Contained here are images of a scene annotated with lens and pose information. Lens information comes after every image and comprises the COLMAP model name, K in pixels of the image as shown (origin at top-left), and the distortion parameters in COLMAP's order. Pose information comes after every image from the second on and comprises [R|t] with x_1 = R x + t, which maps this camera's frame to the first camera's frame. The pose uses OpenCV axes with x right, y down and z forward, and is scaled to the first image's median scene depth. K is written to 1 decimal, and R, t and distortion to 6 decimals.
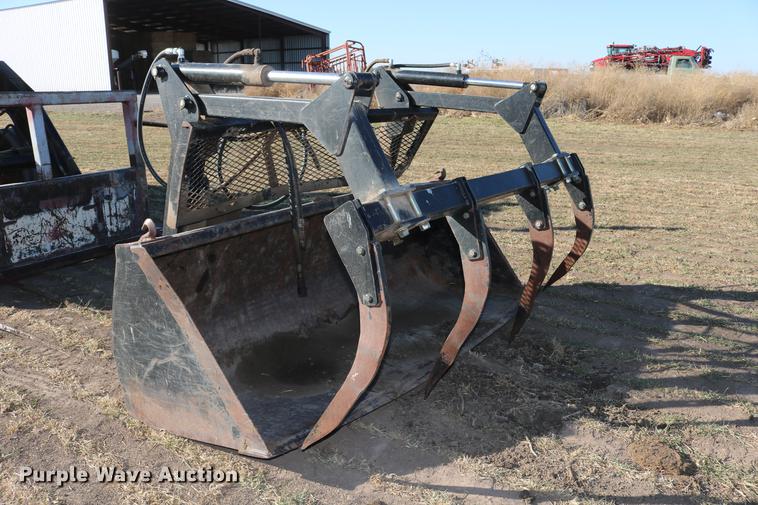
lens RADIAL K [[622.9, 0, 379.0], [0, 622.9, 252.5], [0, 0, 1]] dist [-0.179697, 0.162910]
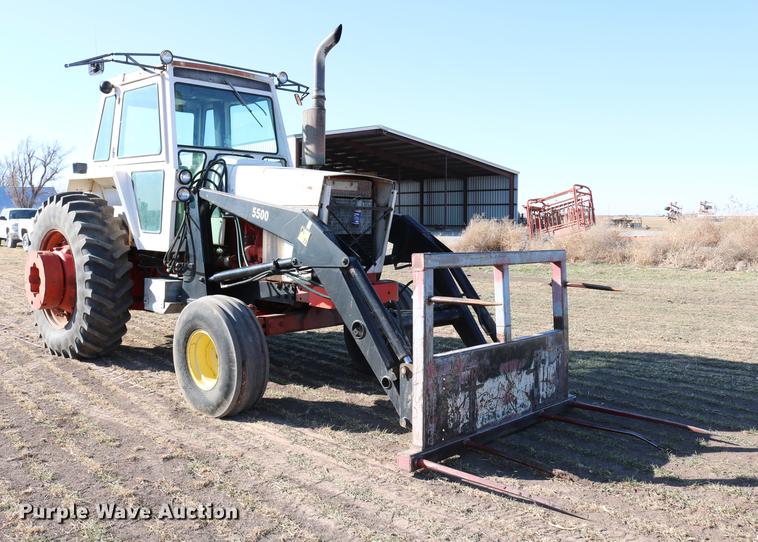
lens RADIAL K [[685.8, 0, 379.0], [0, 685.8, 271.0], [0, 0, 1]] dist [-0.118776, 0.015760]
pose [[0.969720, 0.020783, -0.243333, -0.567539], [-0.069193, 0.978926, -0.192136, -0.010187], [0.234212, 0.203155, 0.950722, -0.122795]]
